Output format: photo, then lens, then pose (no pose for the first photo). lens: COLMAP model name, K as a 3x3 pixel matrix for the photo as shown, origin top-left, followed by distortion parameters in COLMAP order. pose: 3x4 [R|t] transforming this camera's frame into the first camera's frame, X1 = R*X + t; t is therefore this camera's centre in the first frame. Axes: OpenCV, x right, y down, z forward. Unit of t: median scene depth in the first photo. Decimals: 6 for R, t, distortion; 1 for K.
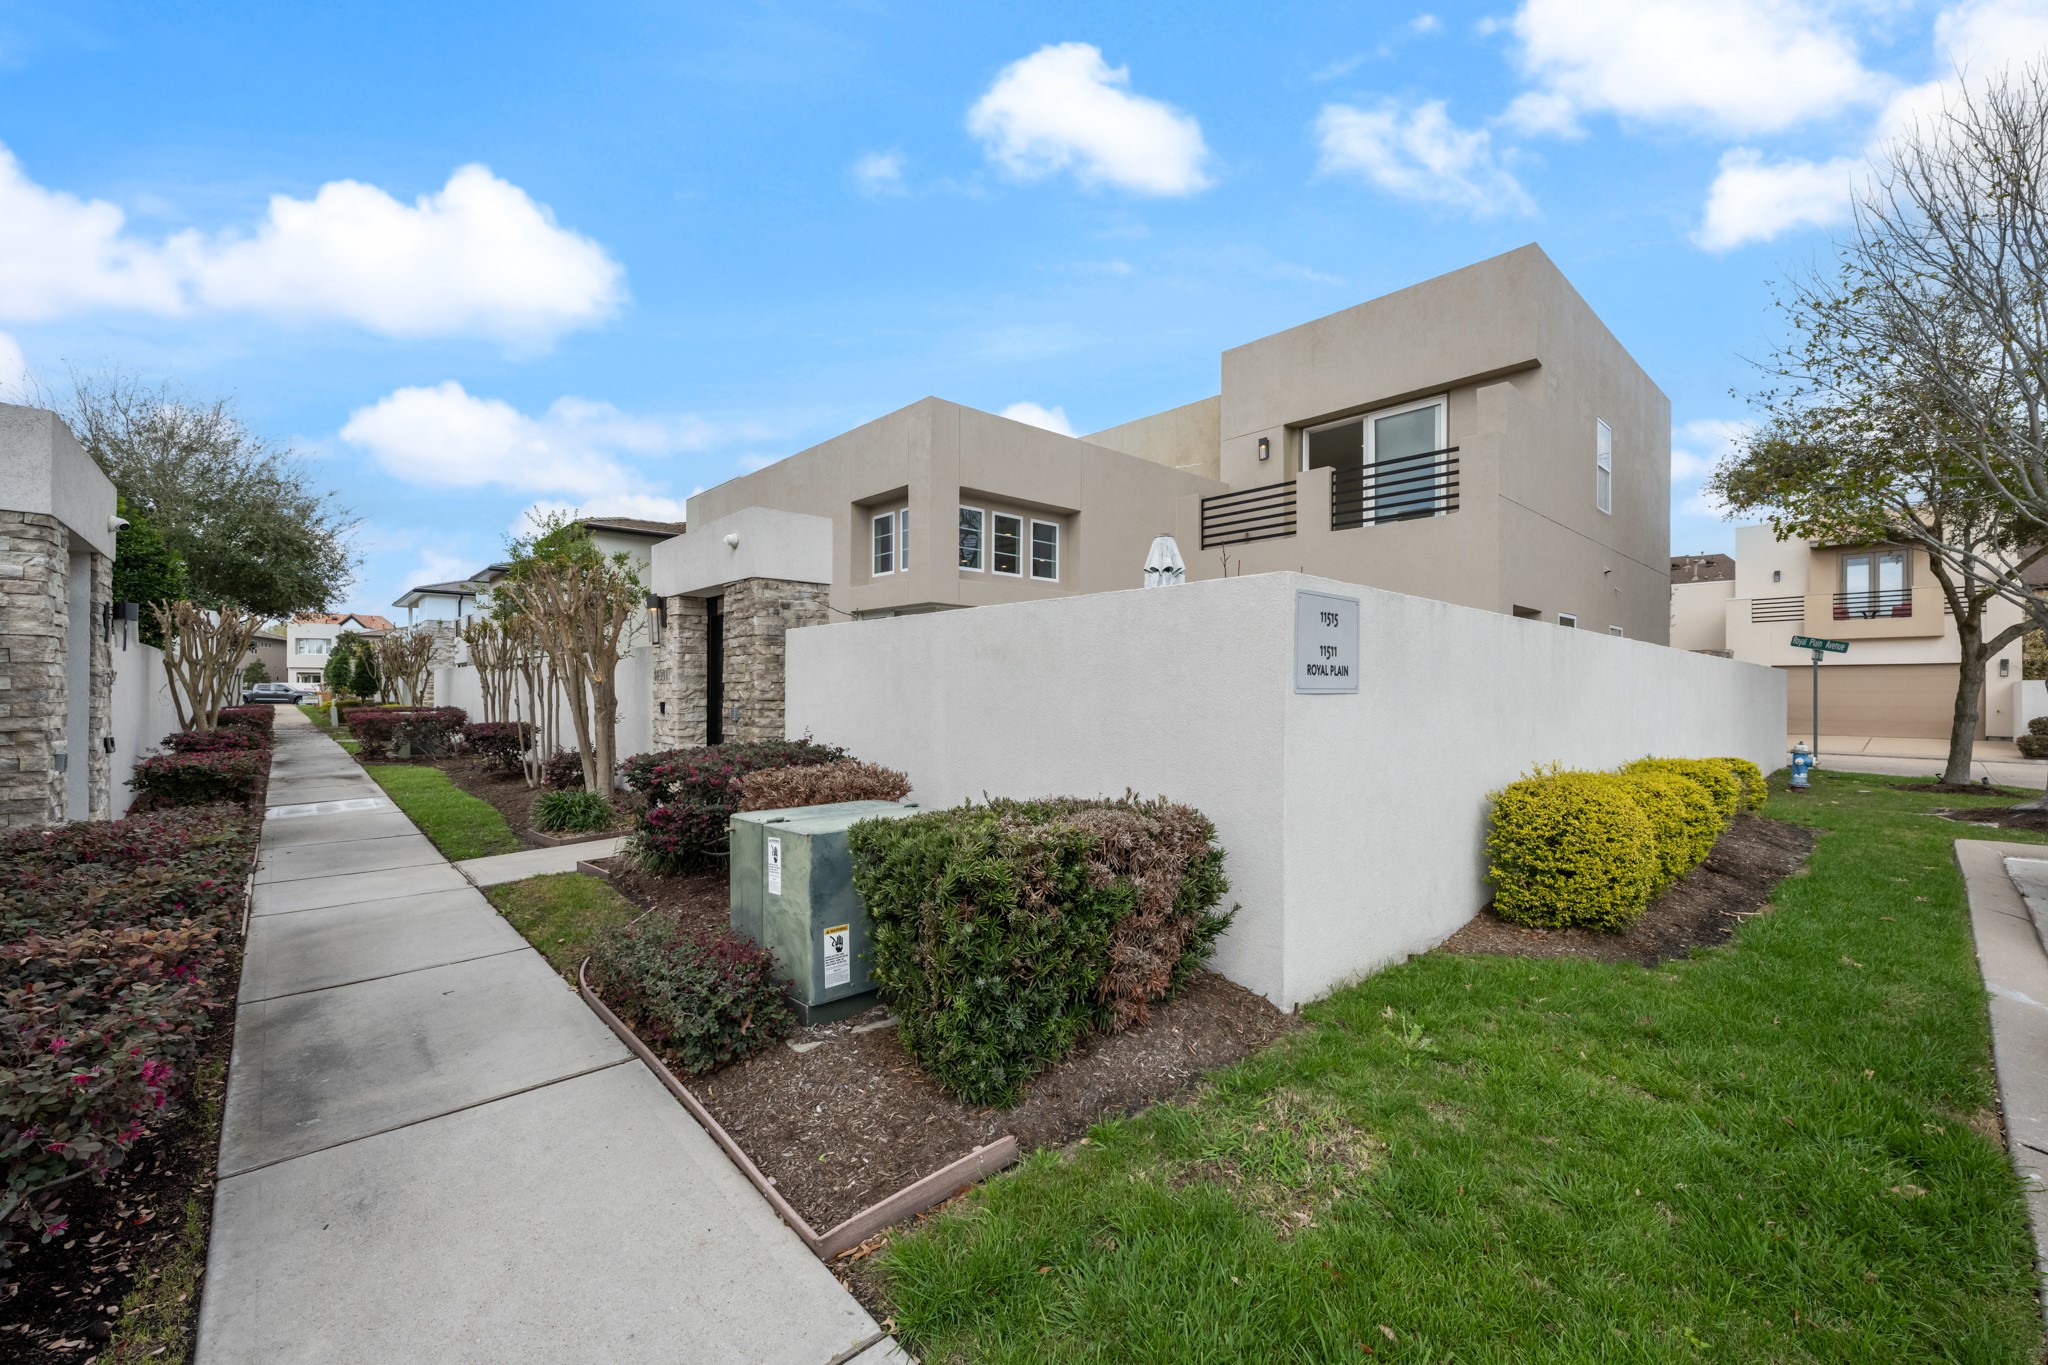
lens RADIAL K [[809.5, 0, 1020.4], [0, 809.5, 677.7], [0, 0, 1]] dist [0.000201, 0.000315]
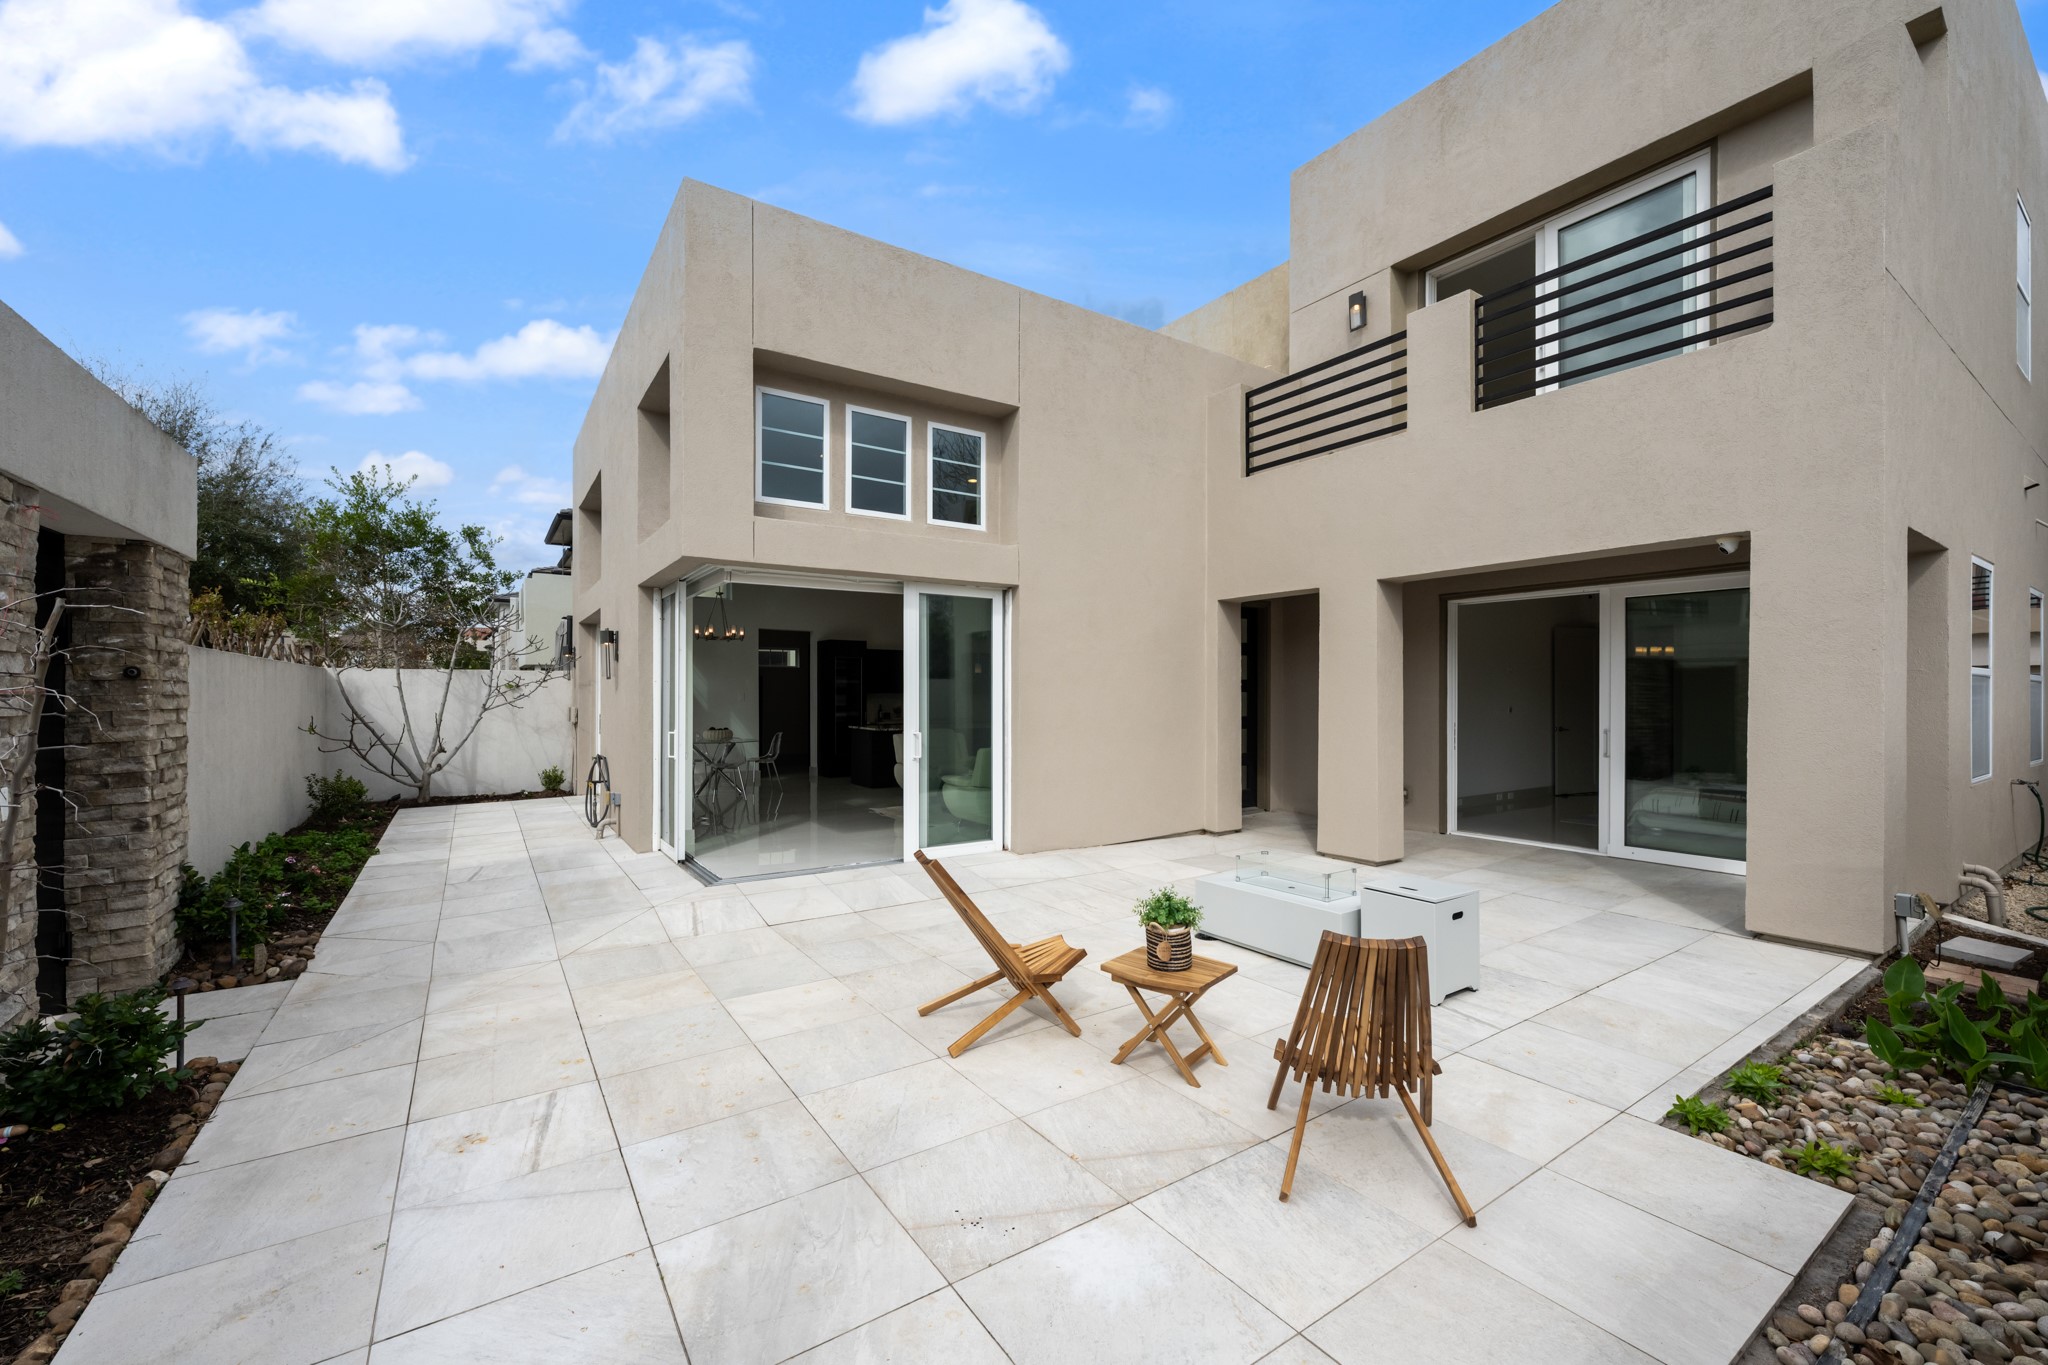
lens RADIAL K [[809.5, 0, 1023.1], [0, 809.5, 687.3], [0, 0, 1]] dist [0.000201, 0.000315]
pose [[0.985388, -0.014195, -0.169733, 0.174482], [0.012709, 0.999871, -0.009838, 0.005347], [0.169851, 0.007537, 0.985441, 0.410599]]
